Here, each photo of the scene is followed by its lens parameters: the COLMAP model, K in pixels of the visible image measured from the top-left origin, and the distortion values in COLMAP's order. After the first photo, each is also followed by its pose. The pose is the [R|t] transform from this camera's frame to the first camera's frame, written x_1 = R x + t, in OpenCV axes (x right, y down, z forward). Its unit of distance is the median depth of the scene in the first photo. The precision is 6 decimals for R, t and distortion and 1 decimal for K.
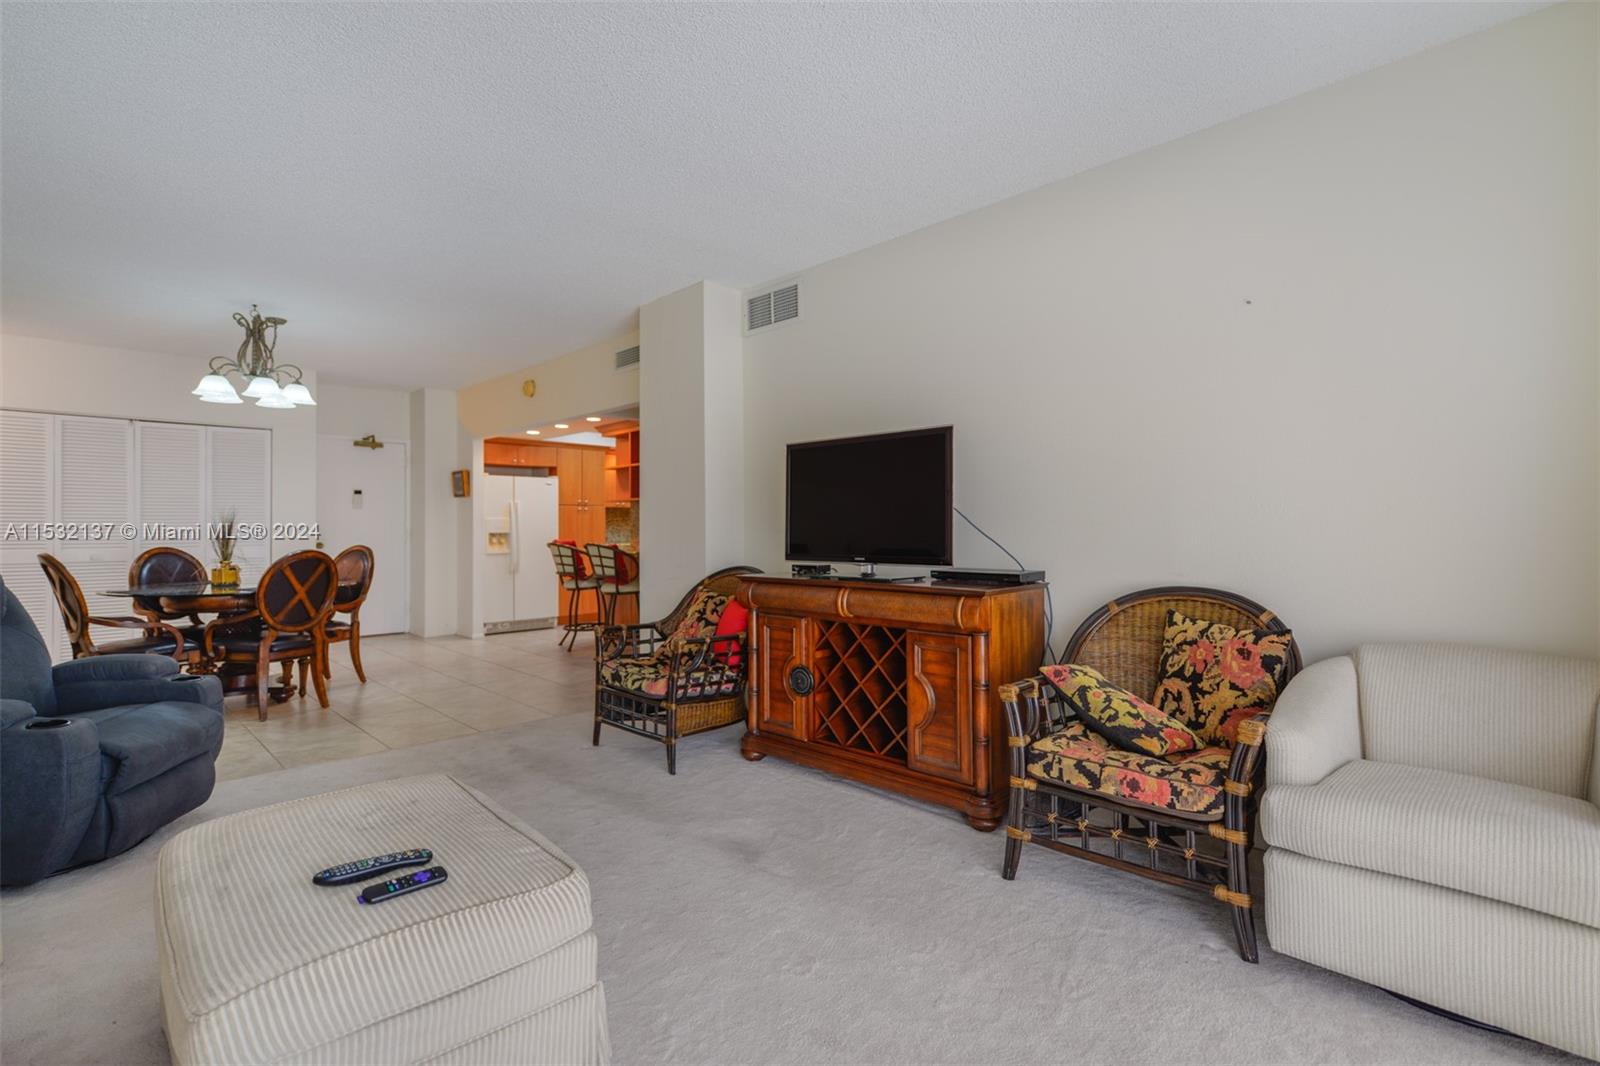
lens RADIAL K [[764.1, 0, 803.2], [0, 764.1, 522.7], [0, 0, 1]] dist [0.005281, 0.000030]
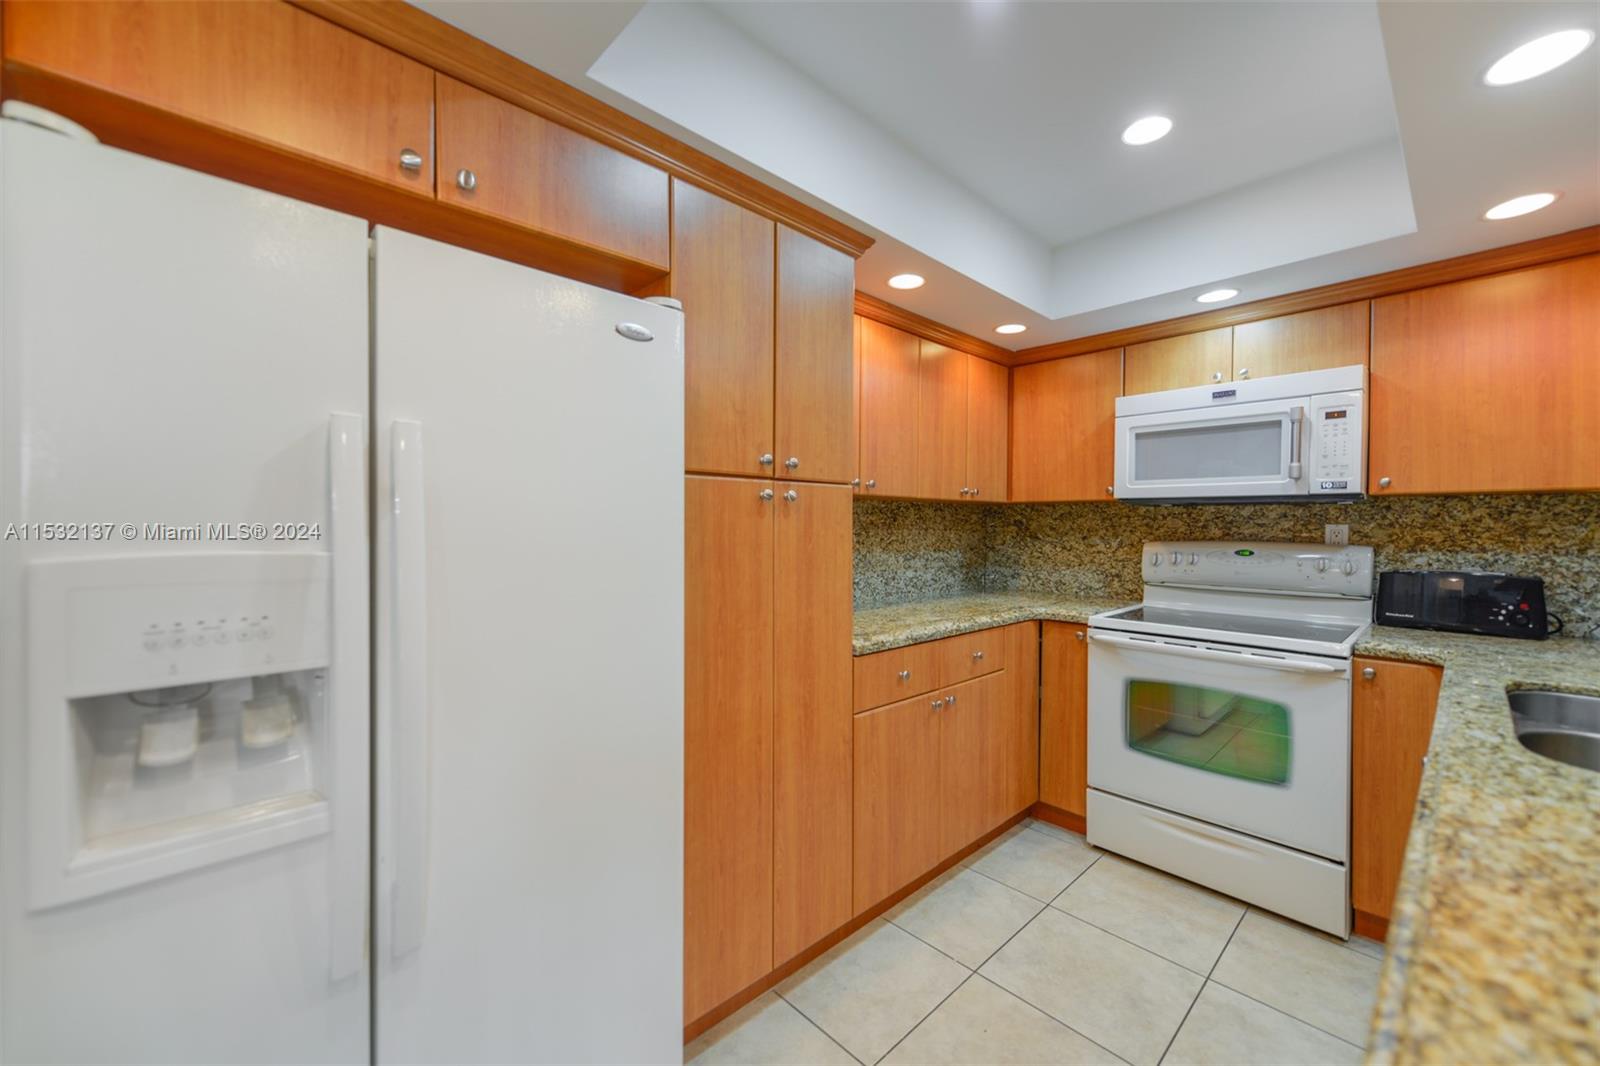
lens RADIAL K [[626.5, 0, 797.8], [0, 626.5, 530.8], [0, 0, 1]] dist [0.004607, -0.001125]
pose [[0.999889, 0.008686, -0.012072, -0.651905], [-0.008534, 0.999884, 0.012611, -0.022798], [0.012180, -0.012506, 0.999848, 1.908518]]
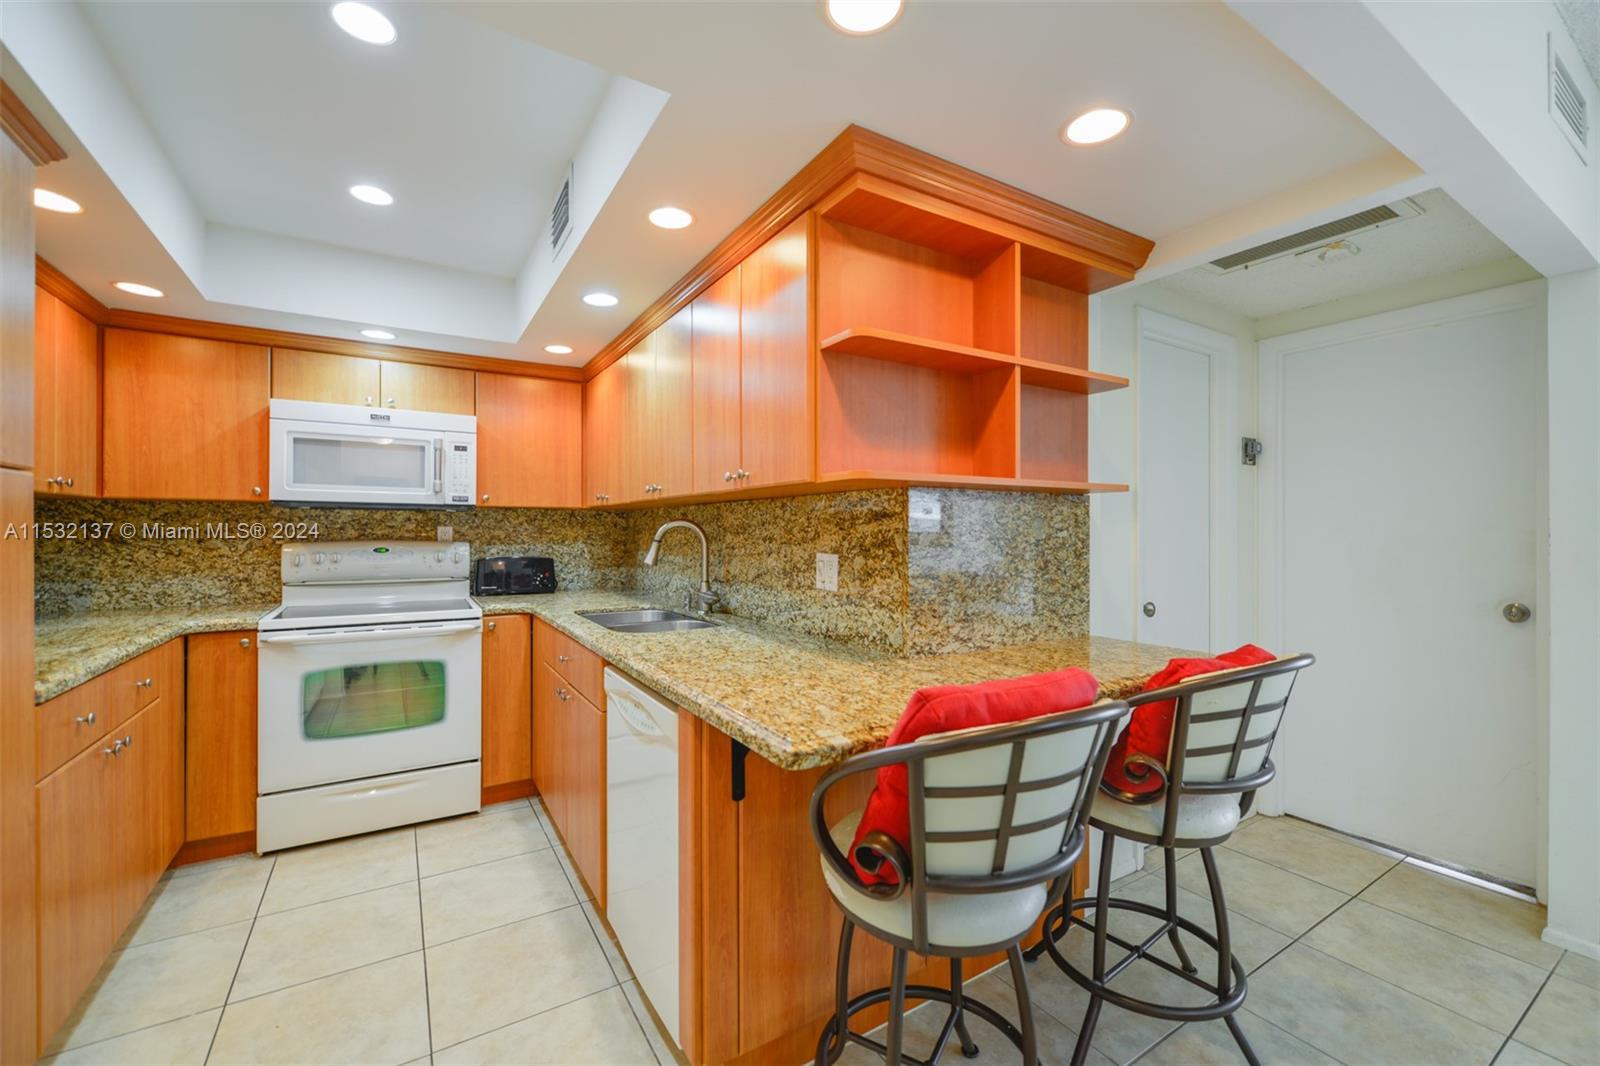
lens RADIAL K [[652.6, 0, 797.3], [0, 652.6, 531.3], [0, 0, 1]] dist [0.002165, -0.001529]
pose [[0.212116, 0.002841, 0.977240, -0.880695], [-0.006695, 0.999977, -0.001454, -0.021313], [-0.977222, -0.006235, 0.212130, 1.890829]]
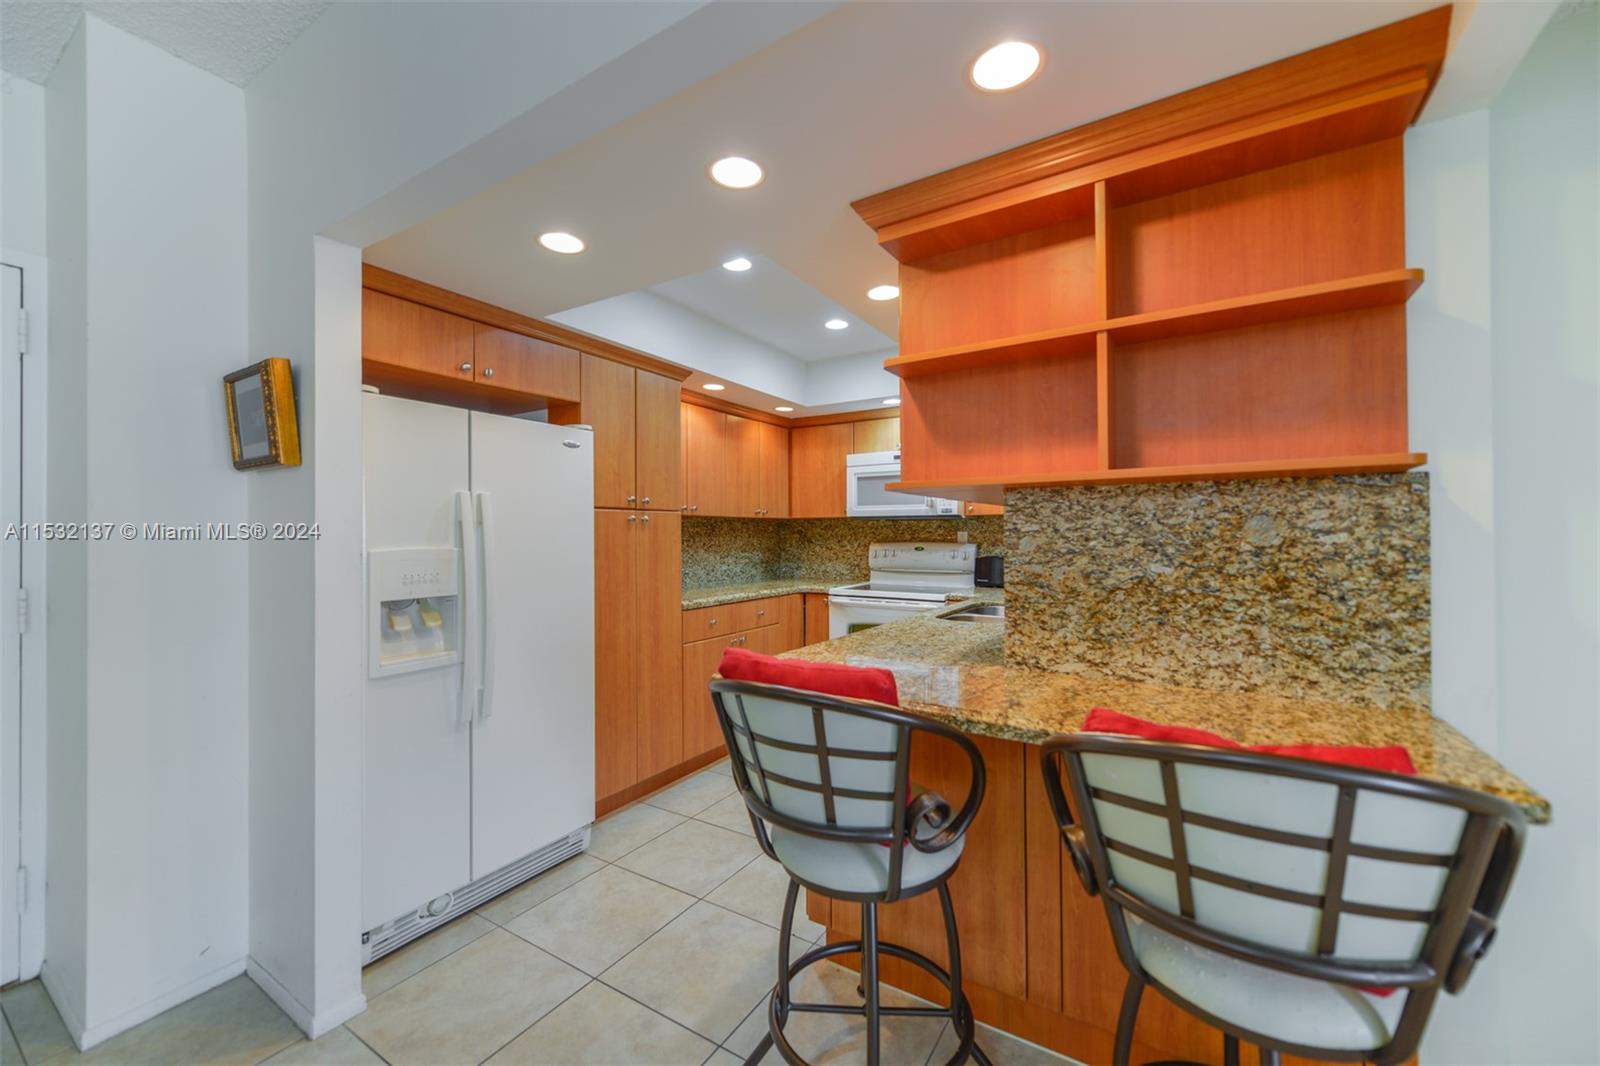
lens RADIAL K [[626.5, 0, 801.3], [0, 626.5, 531.9], [0, 0, 1]] dist [0.004607, -0.001125]
pose [[0.969971, 0.000219, 0.243220, -0.663440], [-0.000019, 1.000000, -0.000827, -0.024474], [-0.243220, 0.000797, 0.969971, 1.544653]]
